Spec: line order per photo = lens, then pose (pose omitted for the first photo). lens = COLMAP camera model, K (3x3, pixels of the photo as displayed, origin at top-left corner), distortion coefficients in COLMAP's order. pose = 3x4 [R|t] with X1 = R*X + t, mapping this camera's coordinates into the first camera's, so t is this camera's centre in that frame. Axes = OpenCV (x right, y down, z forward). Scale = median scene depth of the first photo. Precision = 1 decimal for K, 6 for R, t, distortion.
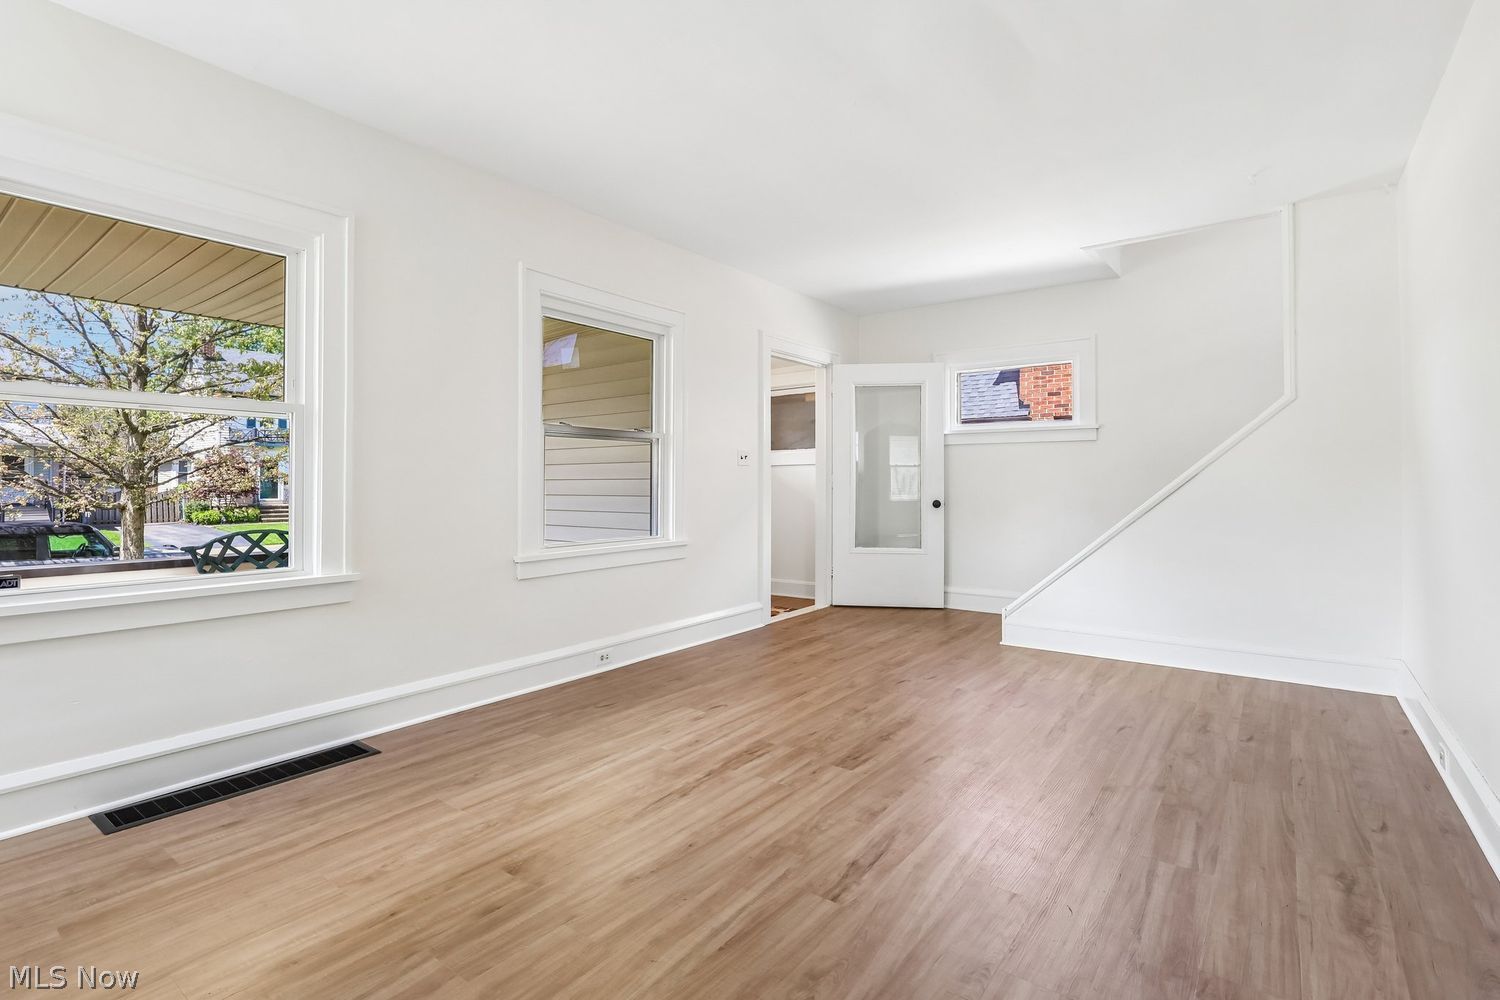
lens RADIAL K [[709.0, 0, 752.1], [0, 709.0, 490.4], [0, 0, 1]] dist [-0.011233, 0.005057]
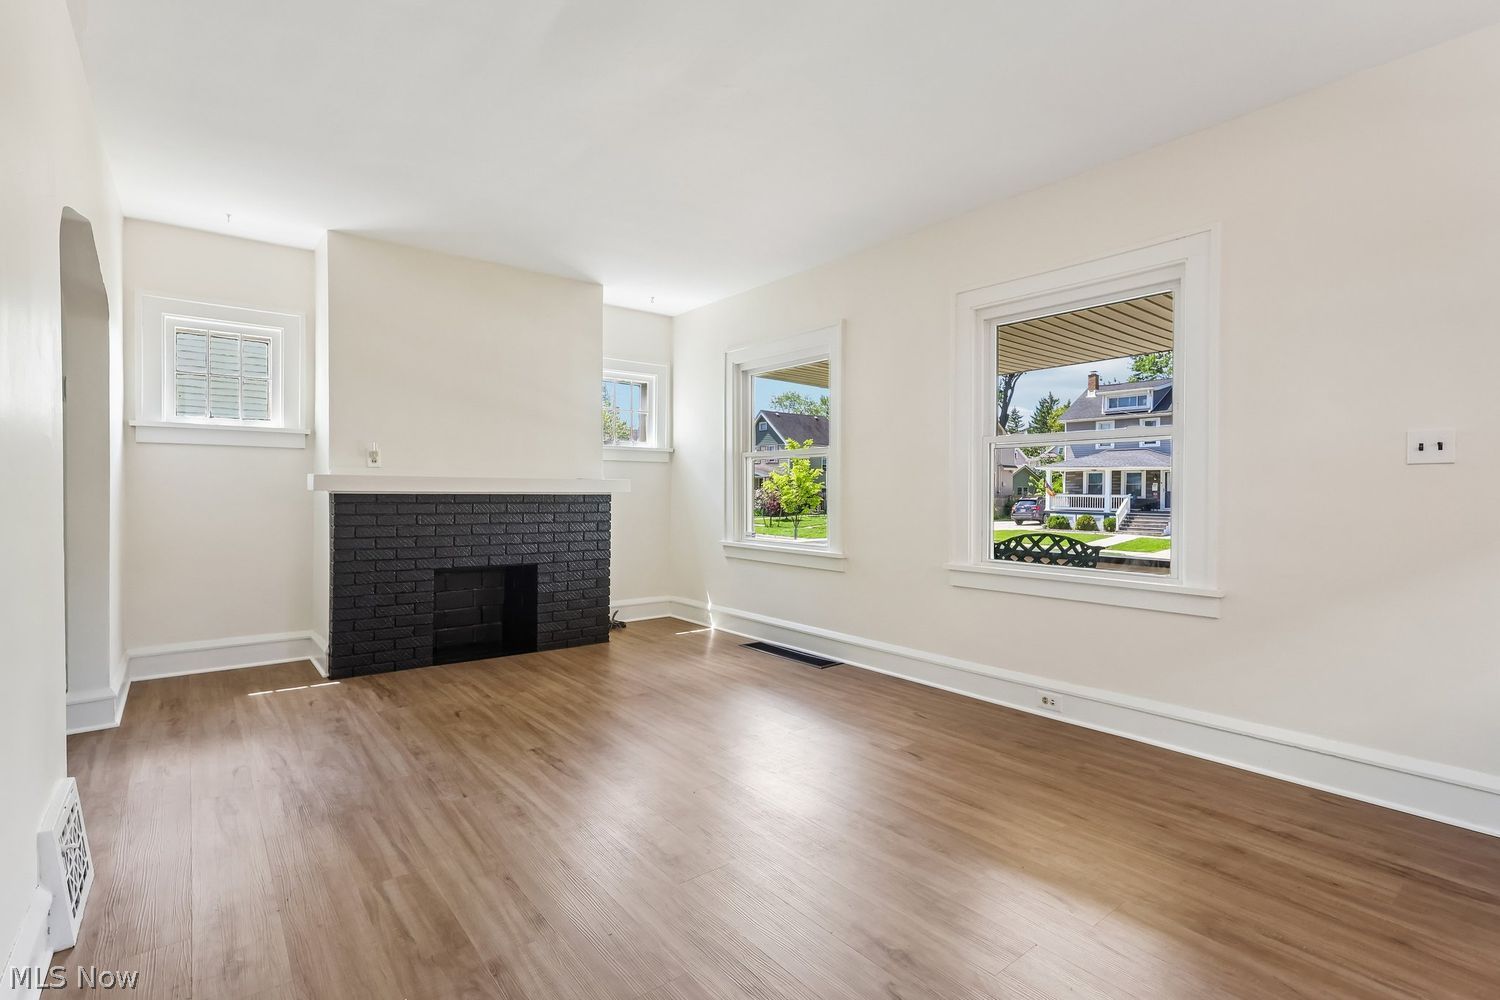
lens RADIAL K [[709.0, 0, 742.8], [0, 709.0, 492.6], [0, 0, 1]] dist [-0.011233, 0.005057]
pose [[-0.264143, -0.000381, -0.964483, 1.024454], [-0.016973, 0.999847, 0.004253, -0.021016], [0.964334, 0.017494, -0.264109, 1.235705]]
